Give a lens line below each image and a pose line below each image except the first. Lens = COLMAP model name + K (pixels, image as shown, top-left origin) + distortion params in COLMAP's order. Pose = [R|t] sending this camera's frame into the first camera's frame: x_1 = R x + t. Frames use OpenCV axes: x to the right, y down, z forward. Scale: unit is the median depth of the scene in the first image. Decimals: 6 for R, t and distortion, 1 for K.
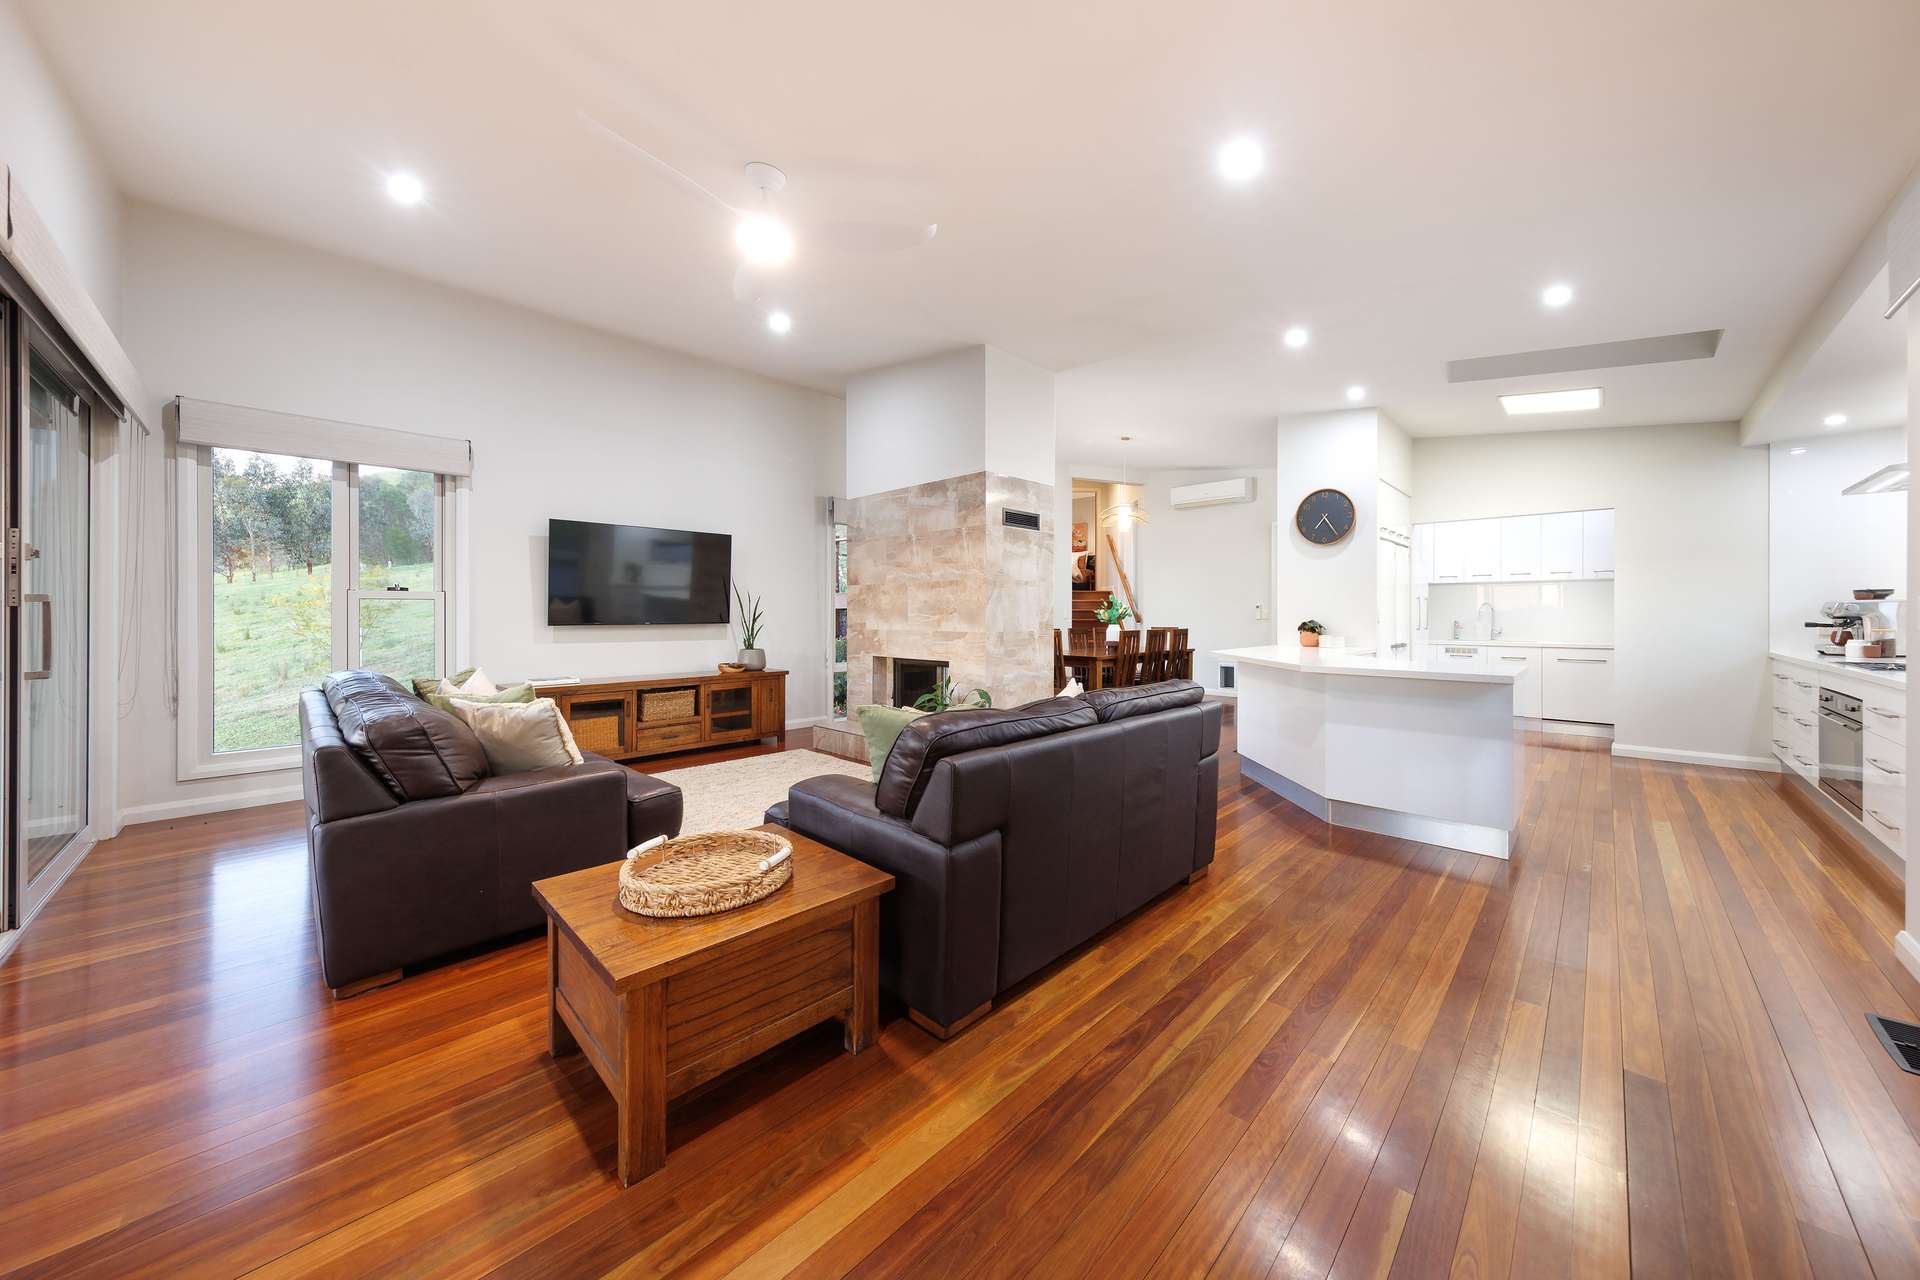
lens RADIAL K [[711.2, 0, 960.6], [0, 711.2, 629.8], [0, 0, 1]] dist [-0.012479, -0.000152]
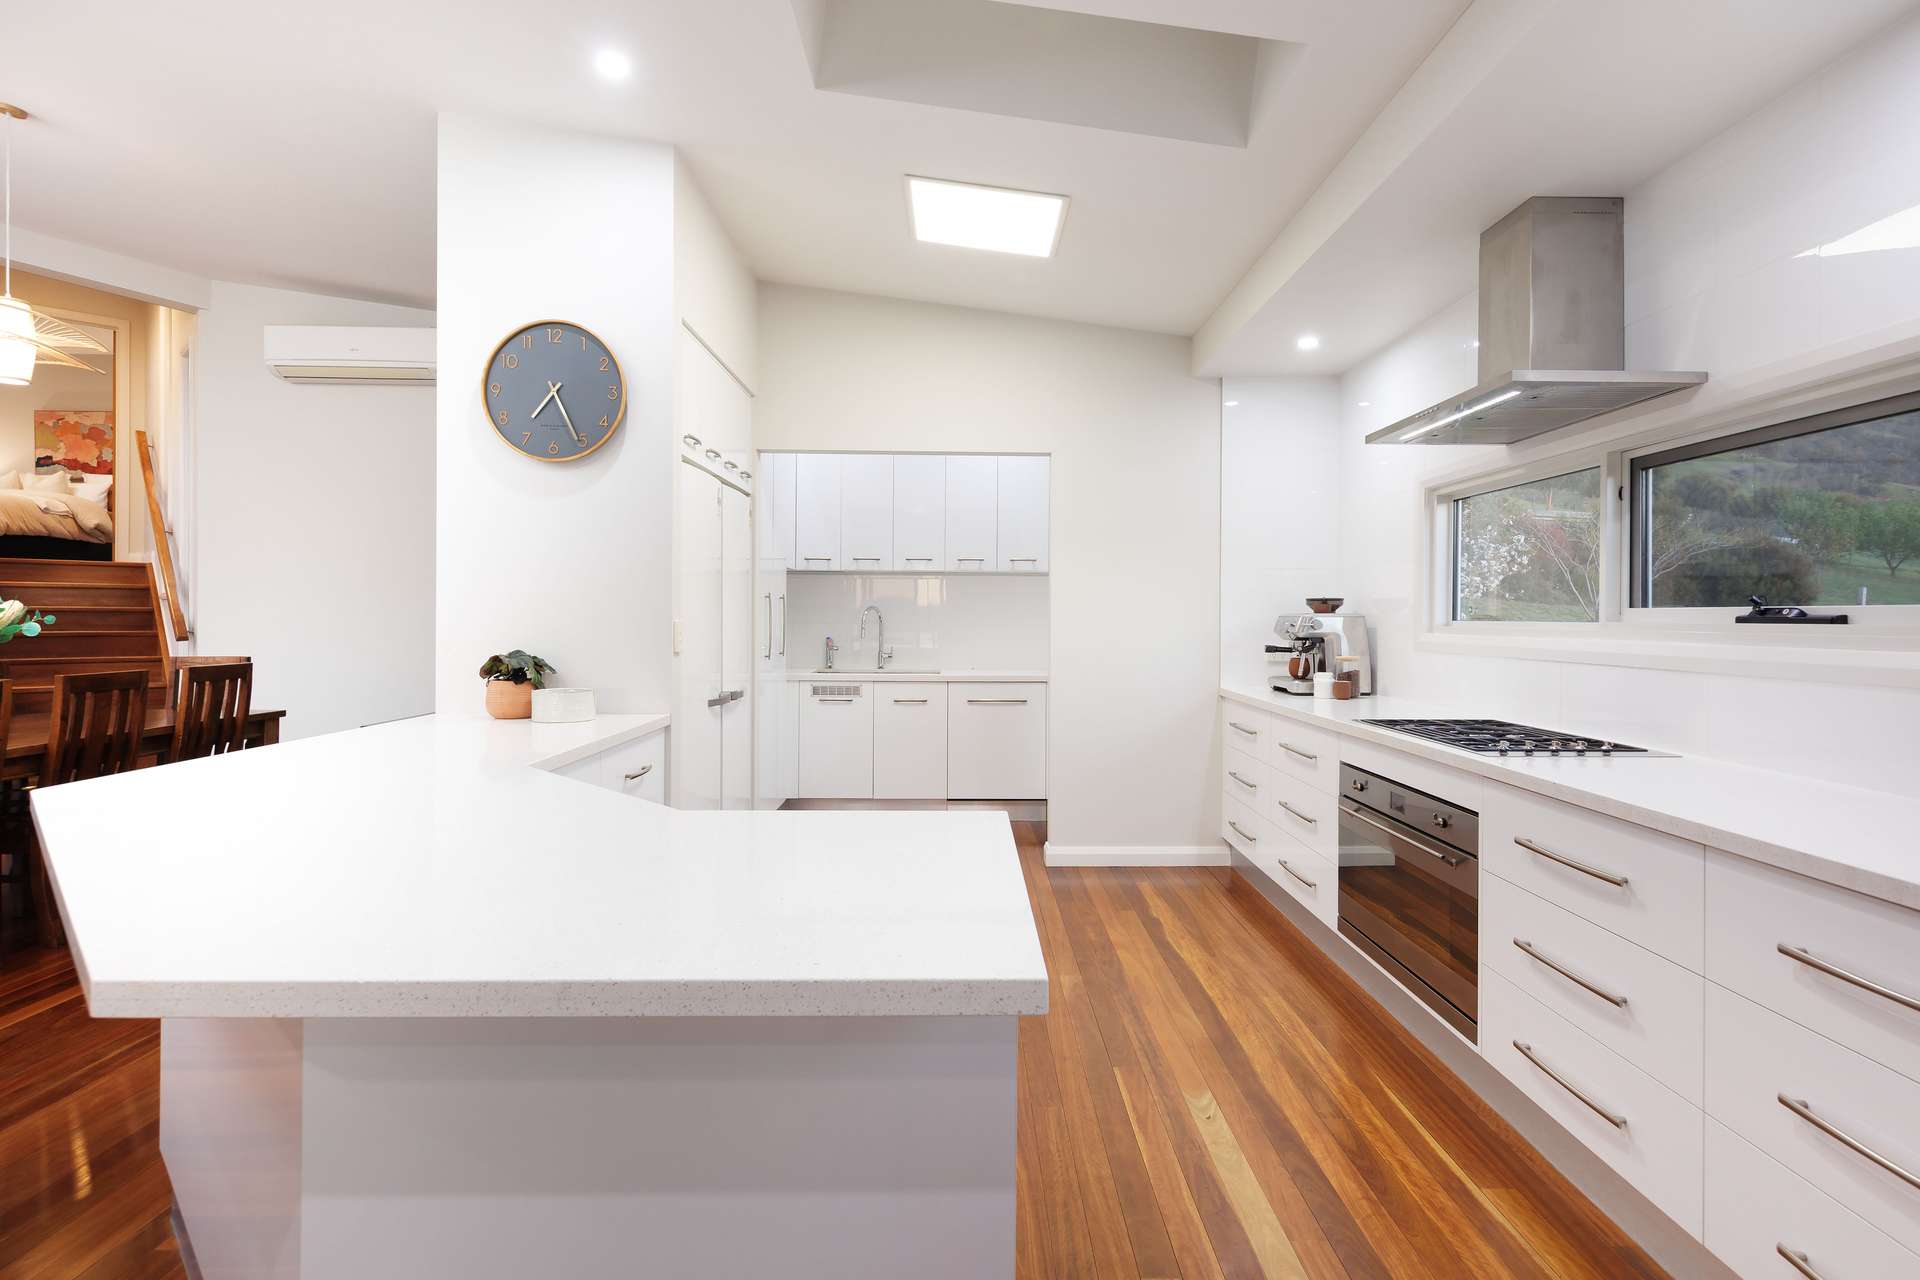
lens RADIAL K [[992.9, 0, 960.0], [0, 992.9, 640.0], [0, 0, 1]] dist [-0.058317, -0.000100]
pose [[0.736915, -0.010067, 0.675911, 0.331702], [0.003007, 0.999928, 0.011615, -0.026208], [-0.675979, -0.006527, 0.736892, 0.471551]]
